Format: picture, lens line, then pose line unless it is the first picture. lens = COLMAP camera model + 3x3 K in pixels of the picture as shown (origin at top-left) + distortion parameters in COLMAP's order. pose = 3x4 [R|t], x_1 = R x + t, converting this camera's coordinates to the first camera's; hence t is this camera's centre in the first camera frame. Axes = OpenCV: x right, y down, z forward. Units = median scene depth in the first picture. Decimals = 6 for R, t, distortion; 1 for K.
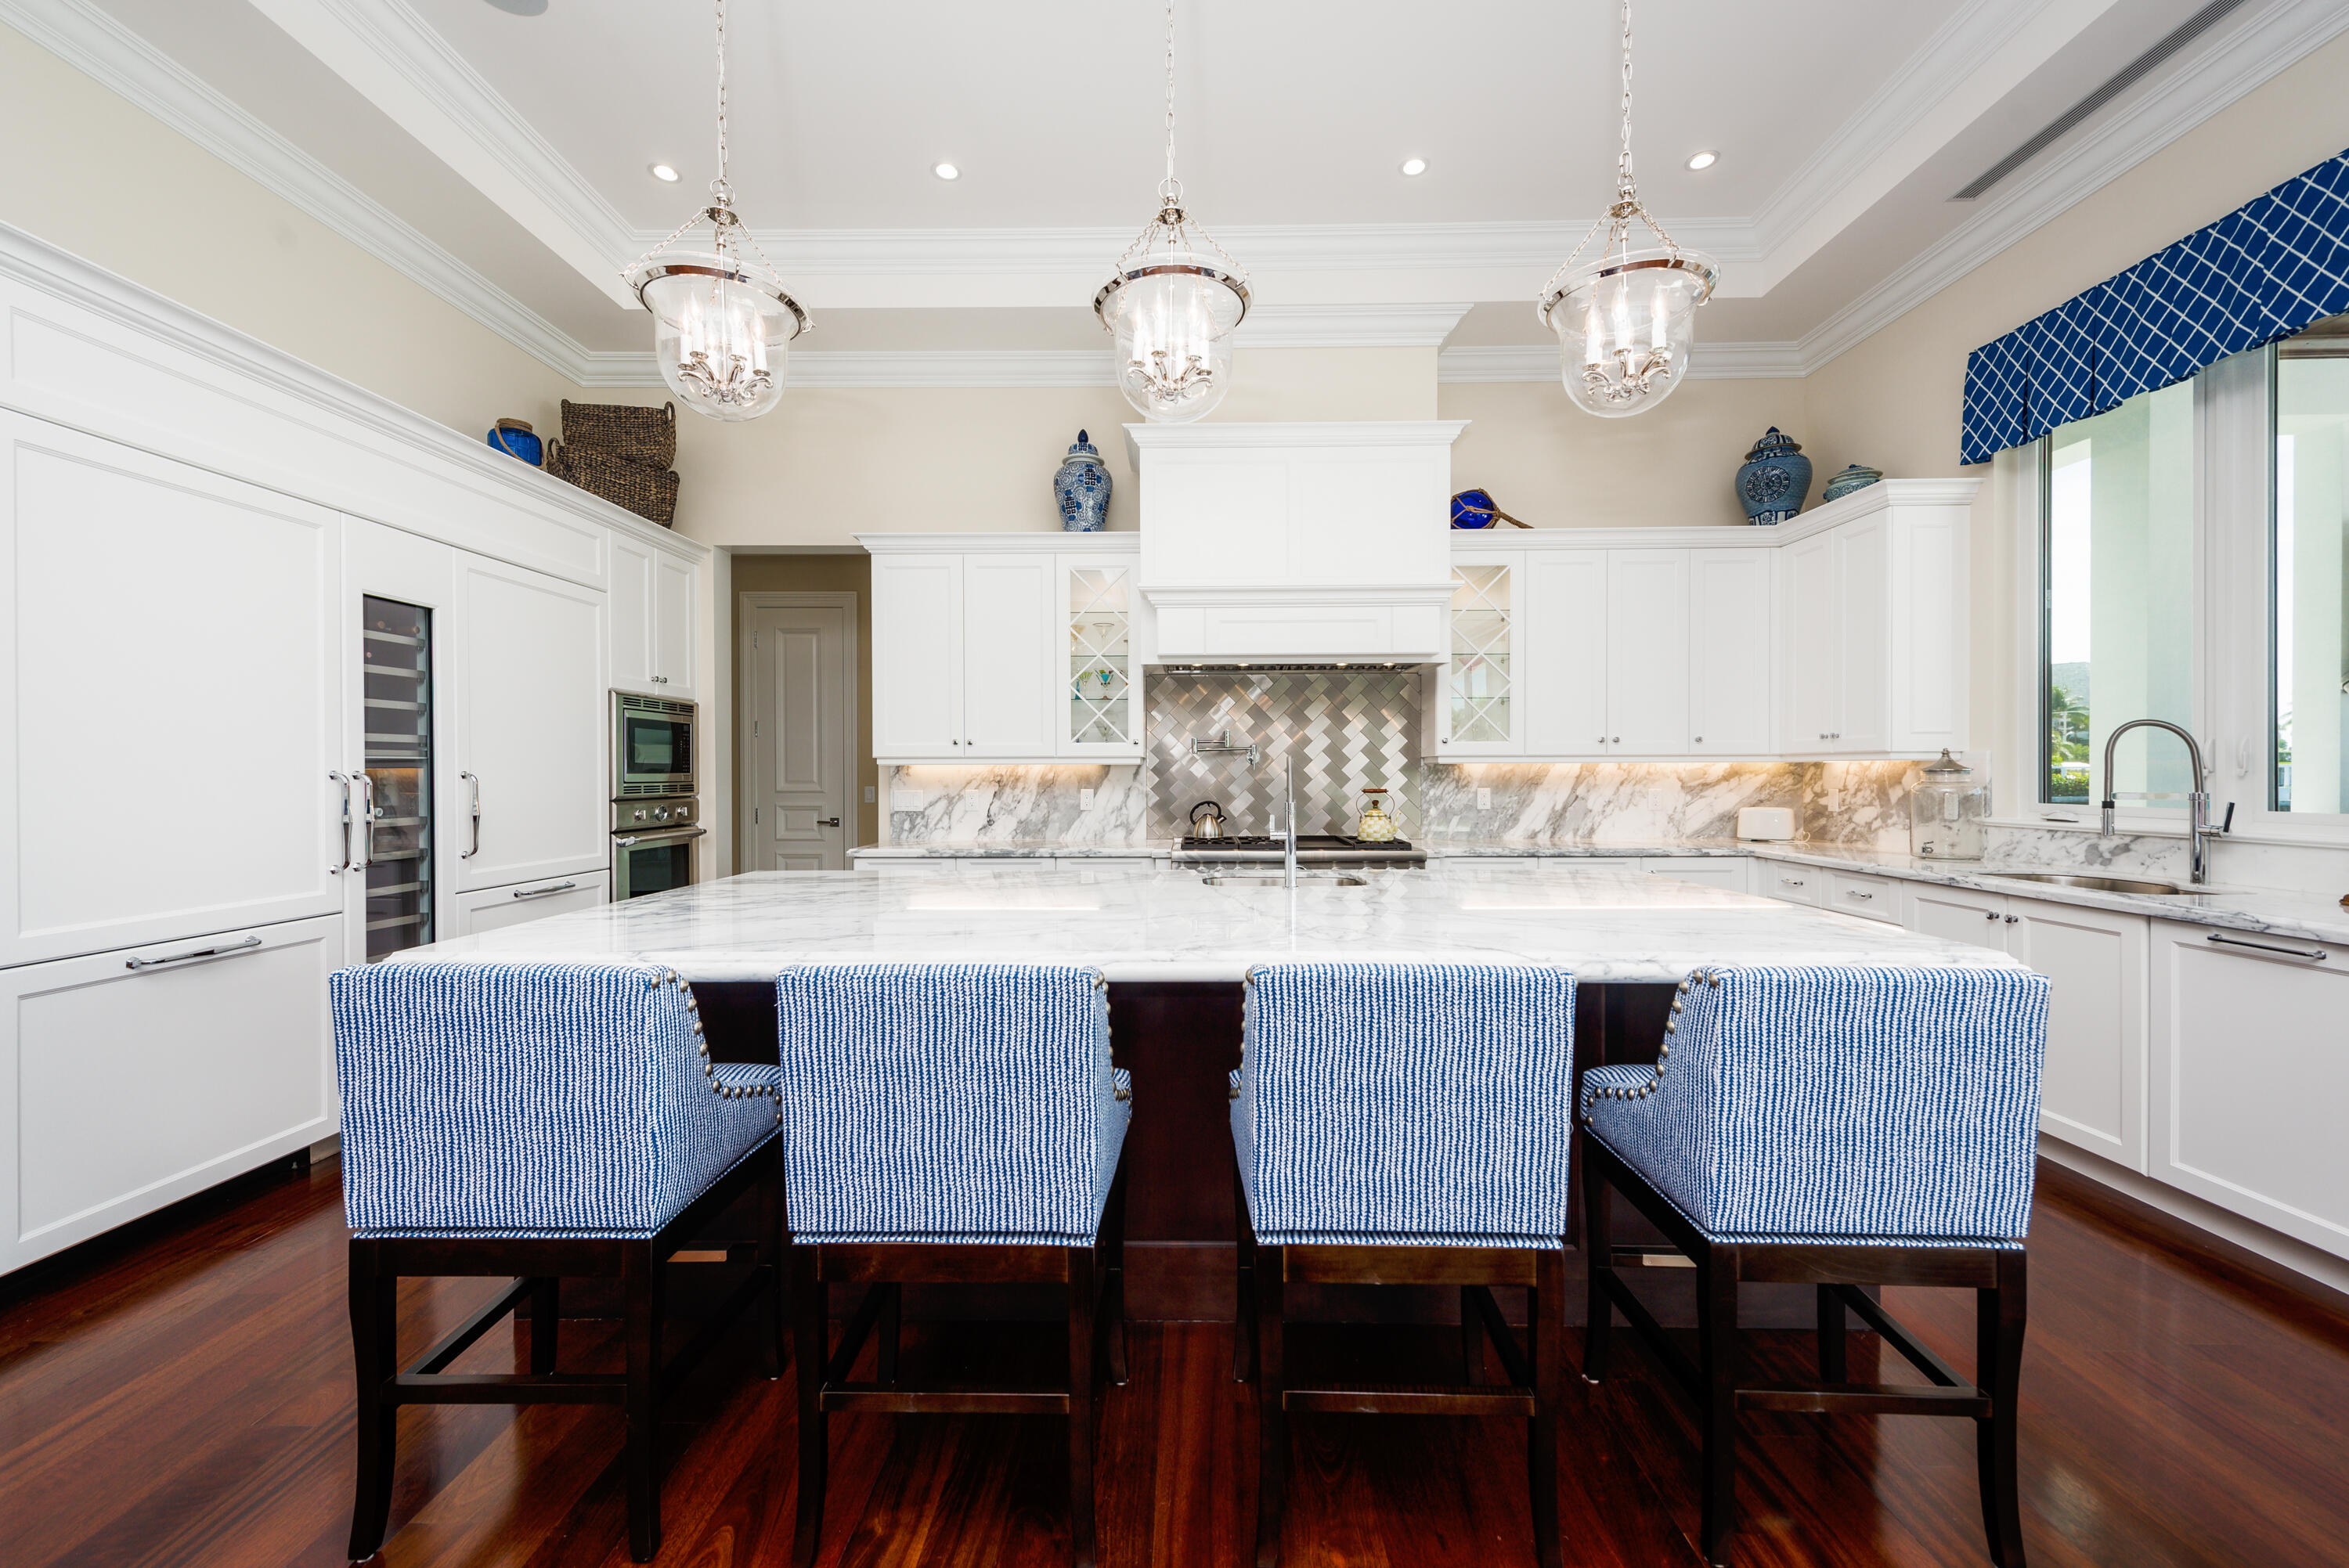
lens RADIAL K [[916.0, 0, 1187.0], [0, 916.0, 776.2], [0, 0, 1]] dist [0.017841, -0.006315]
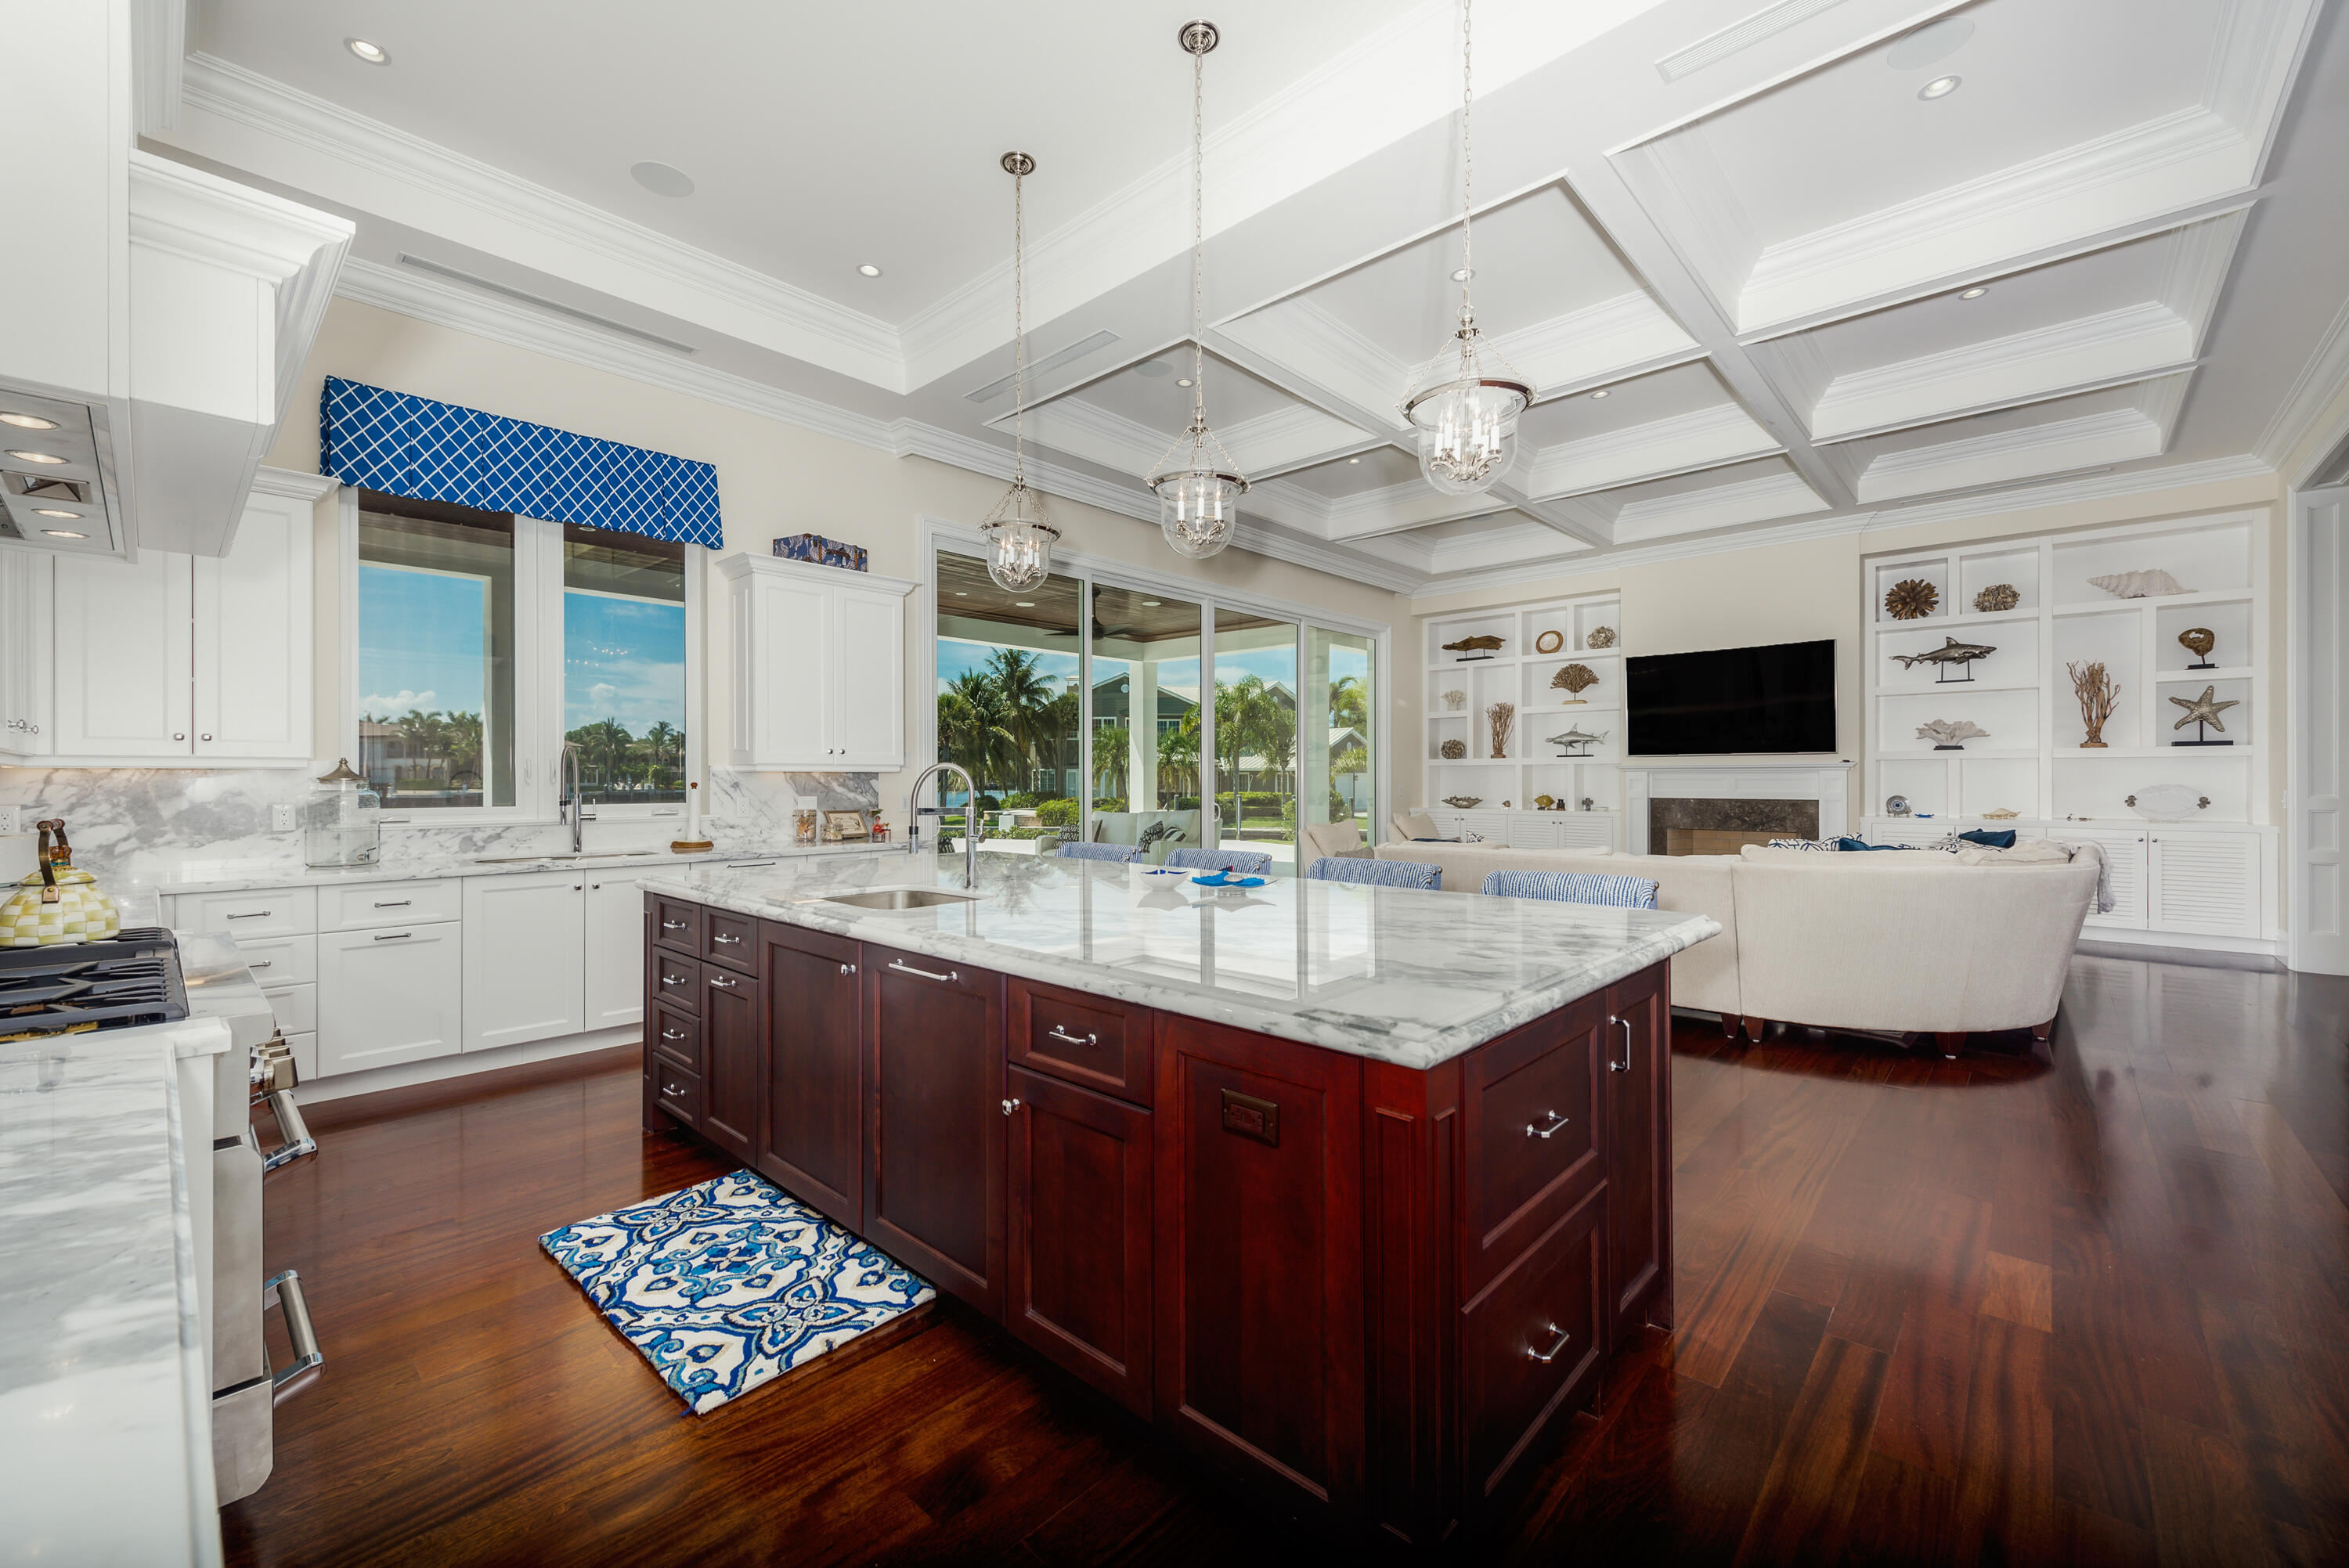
lens RADIAL K [[941.0, 0, 1178.2], [0, 941.0, 777.5], [0, 0, 1]] dist [0.012937, -0.000115]
pose [[-0.742328, 0.003643, 0.670027, -0.463203], [0.006421, 0.999978, 0.001677, -0.003466], [-0.670006, 0.005547, -0.742335, 0.946560]]
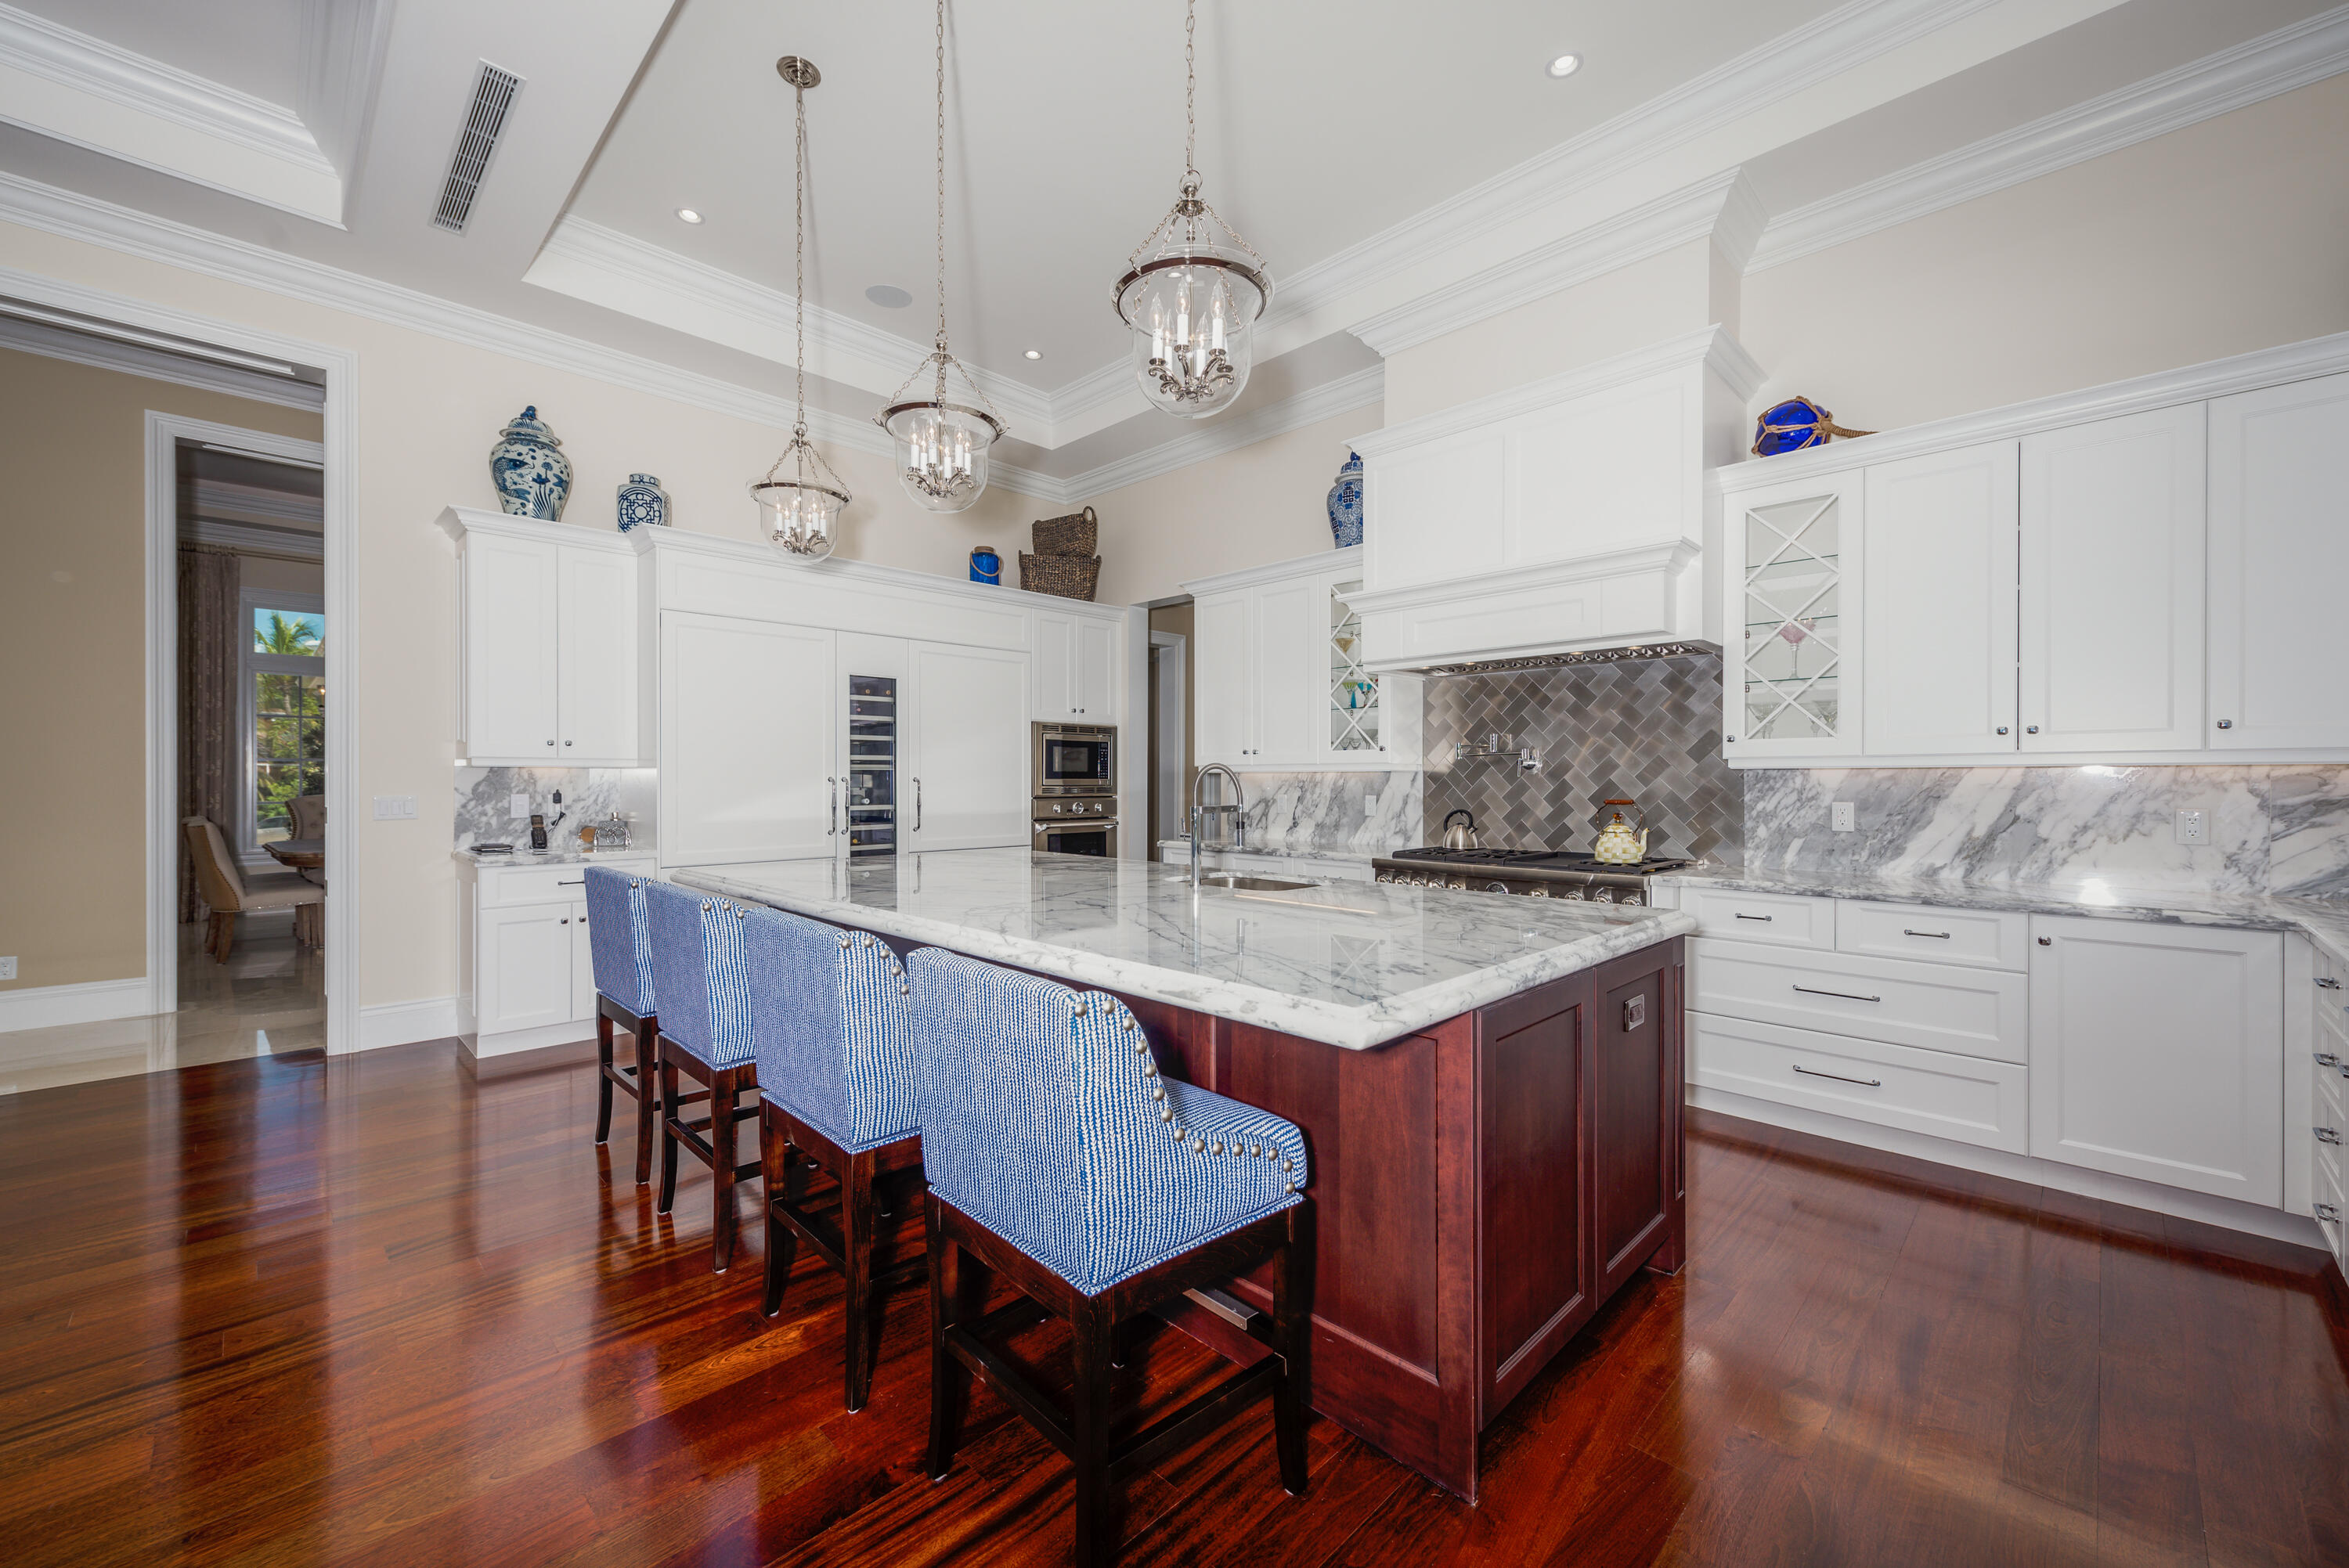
lens RADIAL K [[929.7, 0, 1170.6], [0, 929.7, 781.1], [0, 0, 1]] dist [0.020400, -0.005250]
pose [[0.712119, 0.003592, -0.702050, 0.493417], [-0.005317, 0.999986, -0.000277, -0.000196], [0.702039, 0.003930, 0.712128, 0.107814]]
